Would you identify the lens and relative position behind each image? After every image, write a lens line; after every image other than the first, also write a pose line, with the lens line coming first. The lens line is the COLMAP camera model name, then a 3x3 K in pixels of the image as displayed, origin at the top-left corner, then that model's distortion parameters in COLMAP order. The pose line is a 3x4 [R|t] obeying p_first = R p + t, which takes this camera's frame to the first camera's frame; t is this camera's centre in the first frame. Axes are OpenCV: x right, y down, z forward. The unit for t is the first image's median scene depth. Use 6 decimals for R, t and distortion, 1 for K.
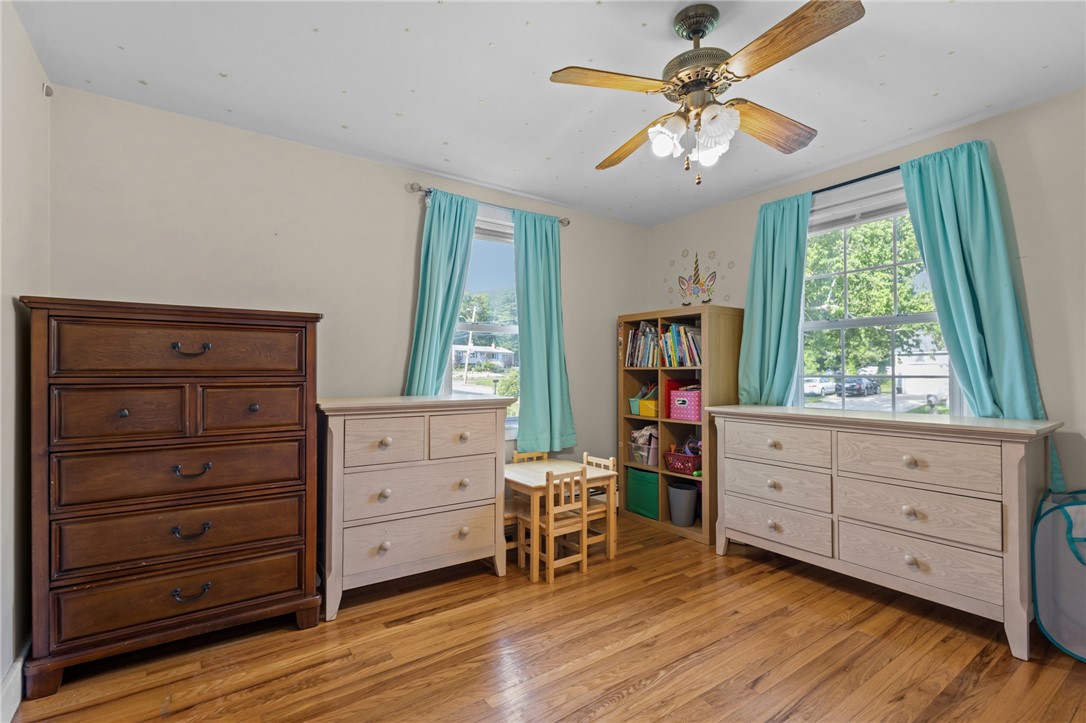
lens RADIAL K [[505.1, 0, 545.8], [0, 505.1, 353.5], [0, 0, 1]] dist [0.004211, -0.000671]
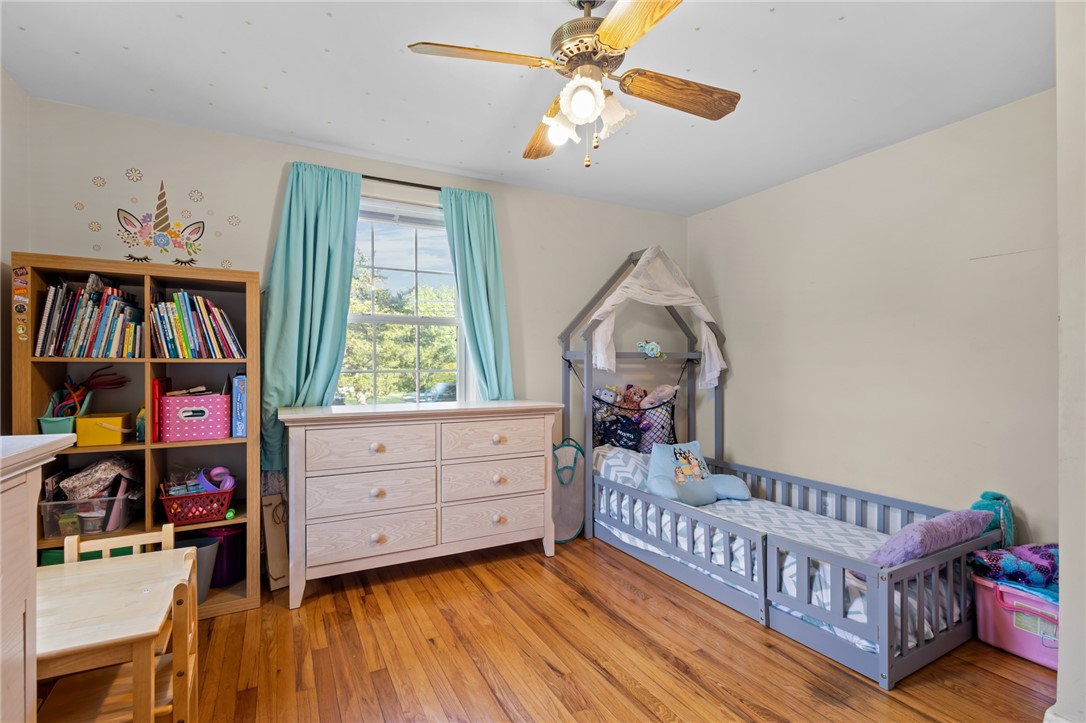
lens RADIAL K [[503.6, 0, 541.0], [0, 503.6, 365.0], [0, 0, 1]] dist [0.002645, 0.000132]
pose [[0.118892, 0.006091, 0.992889, -0.382928], [-0.036872, 0.999319, -0.001715, 0.023289], [-0.992222, -0.036405, 0.119035, 0.587619]]
